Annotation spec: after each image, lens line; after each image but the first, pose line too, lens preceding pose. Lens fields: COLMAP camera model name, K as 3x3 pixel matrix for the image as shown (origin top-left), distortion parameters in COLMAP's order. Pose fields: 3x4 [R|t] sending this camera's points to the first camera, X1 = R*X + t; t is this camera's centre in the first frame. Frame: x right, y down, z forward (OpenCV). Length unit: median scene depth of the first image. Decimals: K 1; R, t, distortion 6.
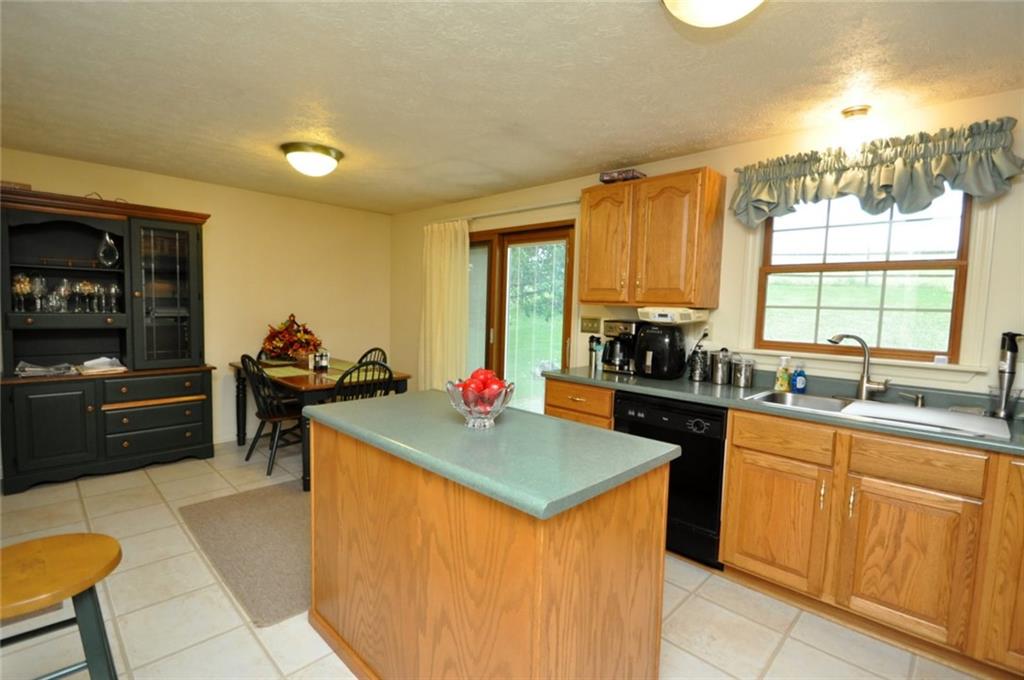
lens RADIAL K [[475.6, 0, 511.9], [0, 475.6, 342.8], [0, 0, 1]] dist [-0.021993, -0.001547]
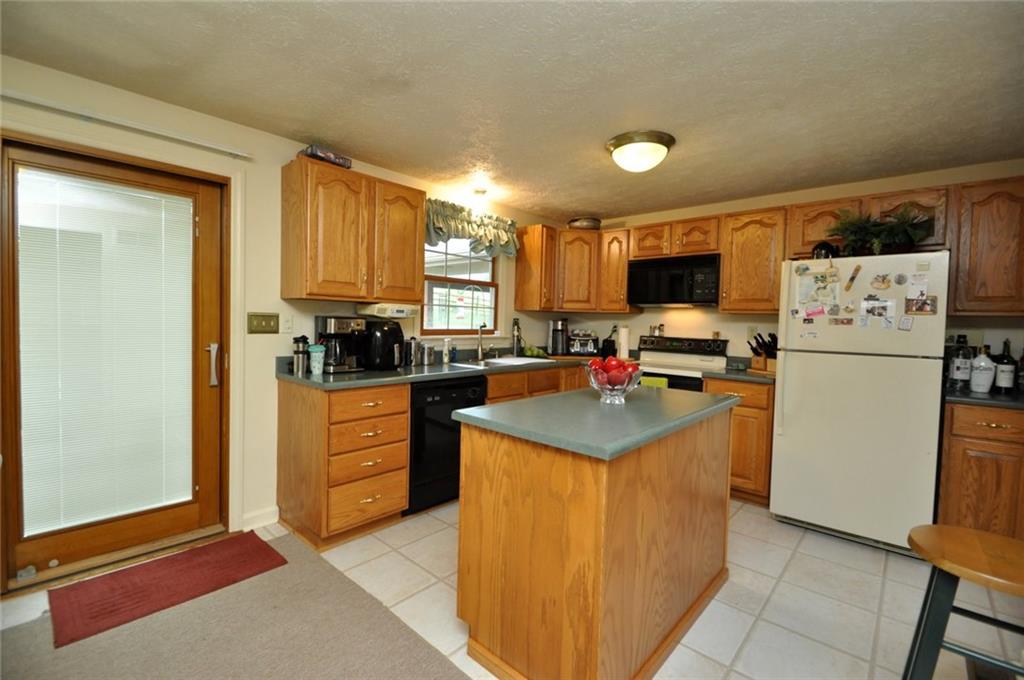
lens RADIAL K [[452.0, 0, 502.6], [0, 452.0, 341.8], [0, 0, 1]] dist [-0.001187, -0.003416]
pose [[-0.045086, -0.067680, 0.996688, -0.639598], [0.056939, 0.995906, 0.070203, -0.040251], [-0.997359, 0.059916, -0.041048, 0.688316]]
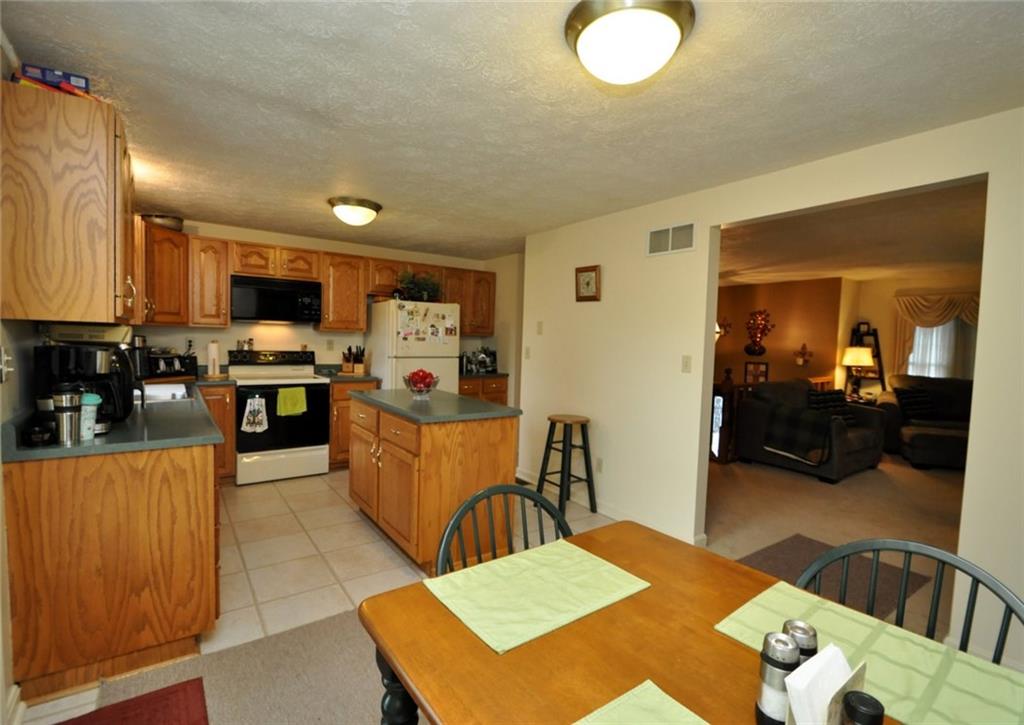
lens RADIAL K [[485.2, 0, 520.4], [0, 485.2, 367.7], [0, 0, 1]] dist [-0.002067, -0.001065]
pose [[-0.988131, -0.059414, 0.141657, -0.377822], [-0.038800, 0.988805, 0.144078, -0.125249], [-0.148632, 0.136871, -0.979375, 1.471269]]
